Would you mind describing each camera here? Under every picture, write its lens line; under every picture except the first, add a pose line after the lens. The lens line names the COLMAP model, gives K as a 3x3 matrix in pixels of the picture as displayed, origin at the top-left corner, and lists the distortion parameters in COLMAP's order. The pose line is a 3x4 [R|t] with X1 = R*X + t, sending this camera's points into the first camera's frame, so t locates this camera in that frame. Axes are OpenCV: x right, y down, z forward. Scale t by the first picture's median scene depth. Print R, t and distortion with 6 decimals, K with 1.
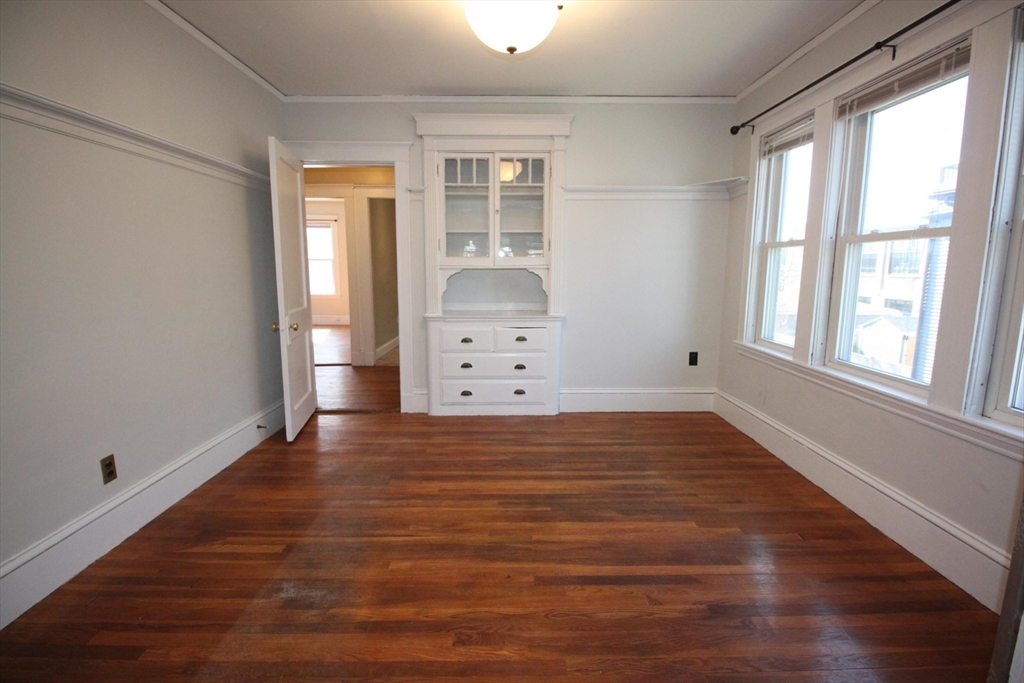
lens RADIAL K [[471.0, 0, 516.6], [0, 471.0, 341.2], [0, 0, 1]] dist [-0.000303, -0.013565]
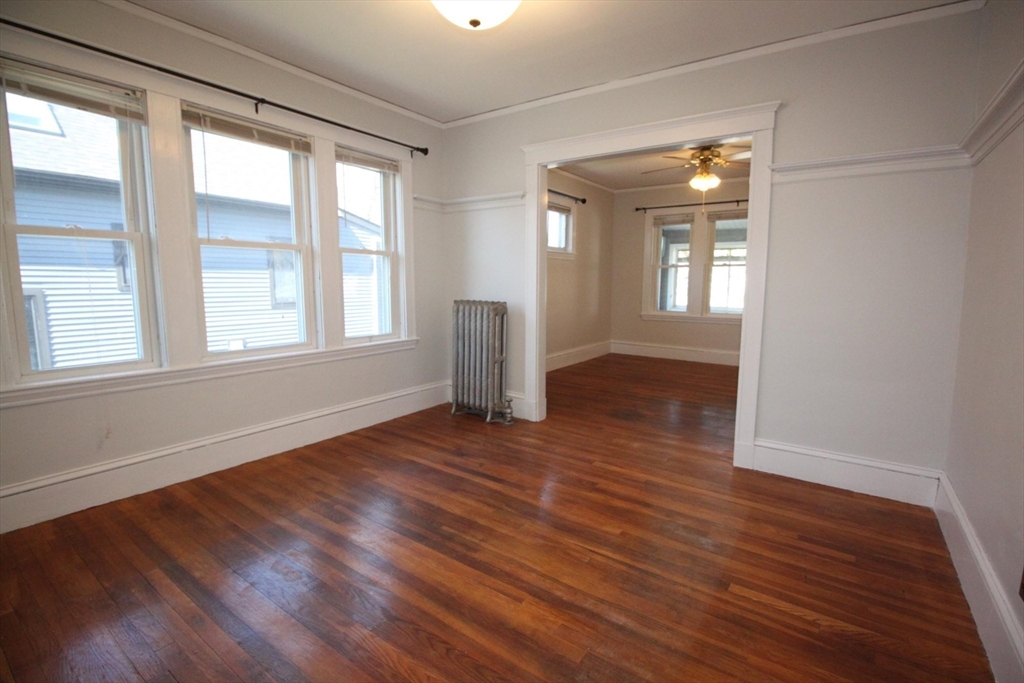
lens RADIAL K [[471.0, 0, 516.6], [0, 471.0, 341.2], [0, 0, 1]] dist [-0.000303, -0.013565]
pose [[-0.812889, -0.081776, 0.576649, -0.603043], [0.078670, 0.965603, 0.247833, -0.234897], [-0.577081, 0.246826, -0.778495, 1.692821]]
